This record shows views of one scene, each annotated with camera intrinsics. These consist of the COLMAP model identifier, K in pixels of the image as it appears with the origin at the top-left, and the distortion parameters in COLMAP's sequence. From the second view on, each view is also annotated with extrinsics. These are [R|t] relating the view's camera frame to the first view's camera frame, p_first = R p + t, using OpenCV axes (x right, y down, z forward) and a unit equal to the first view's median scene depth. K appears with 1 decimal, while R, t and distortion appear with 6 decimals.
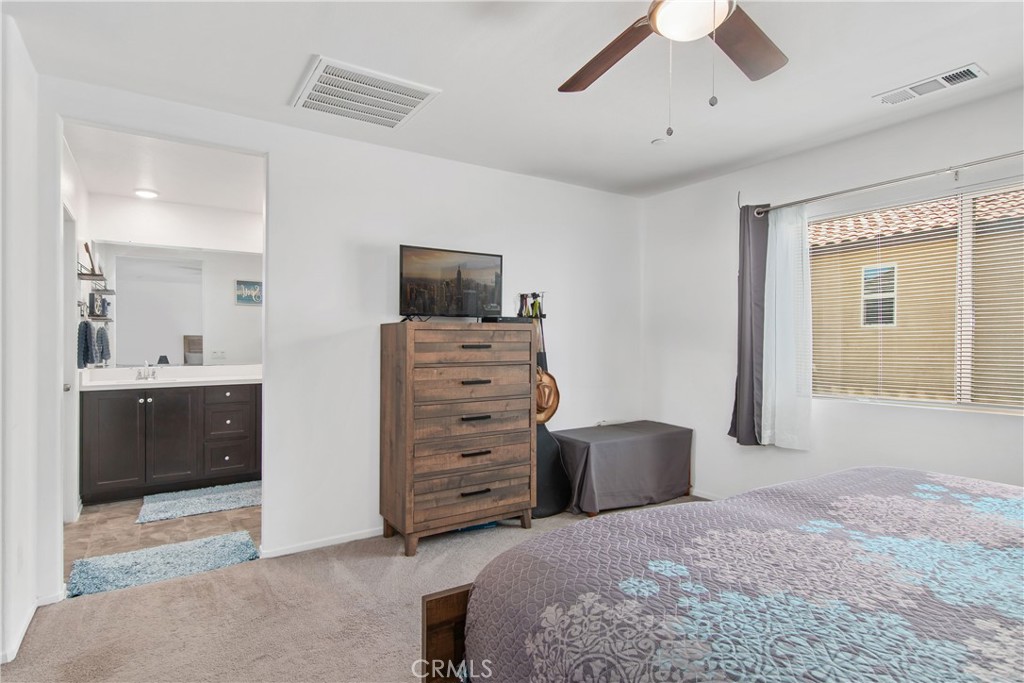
lens RADIAL K [[533.5, 0, 508.6], [0, 533.5, 342.9], [0, 0, 1]] dist [0.004952, -0.000148]
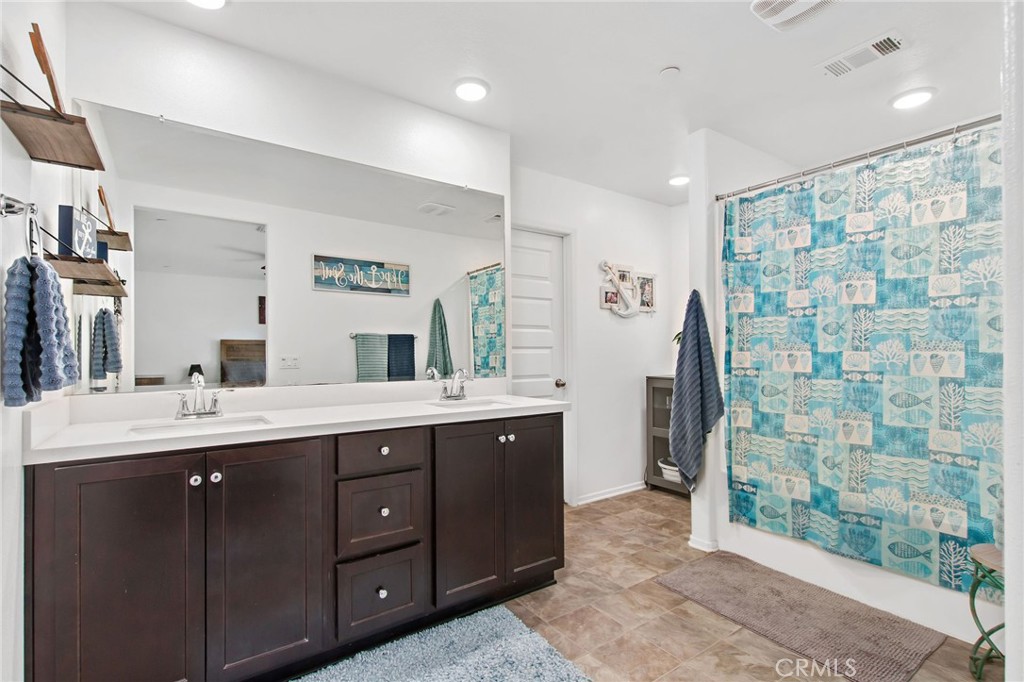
lens RADIAL K [[478.1, 0, 507.2], [0, 478.1, 349.8], [0, 0, 1]] dist [0.003269, 0.000149]
pose [[0.999767, -0.002328, 0.021461, -0.431897], [0.002413, 0.999989, -0.003949, 0.013293], [-0.021452, 0.004000, 0.999762, 0.597449]]
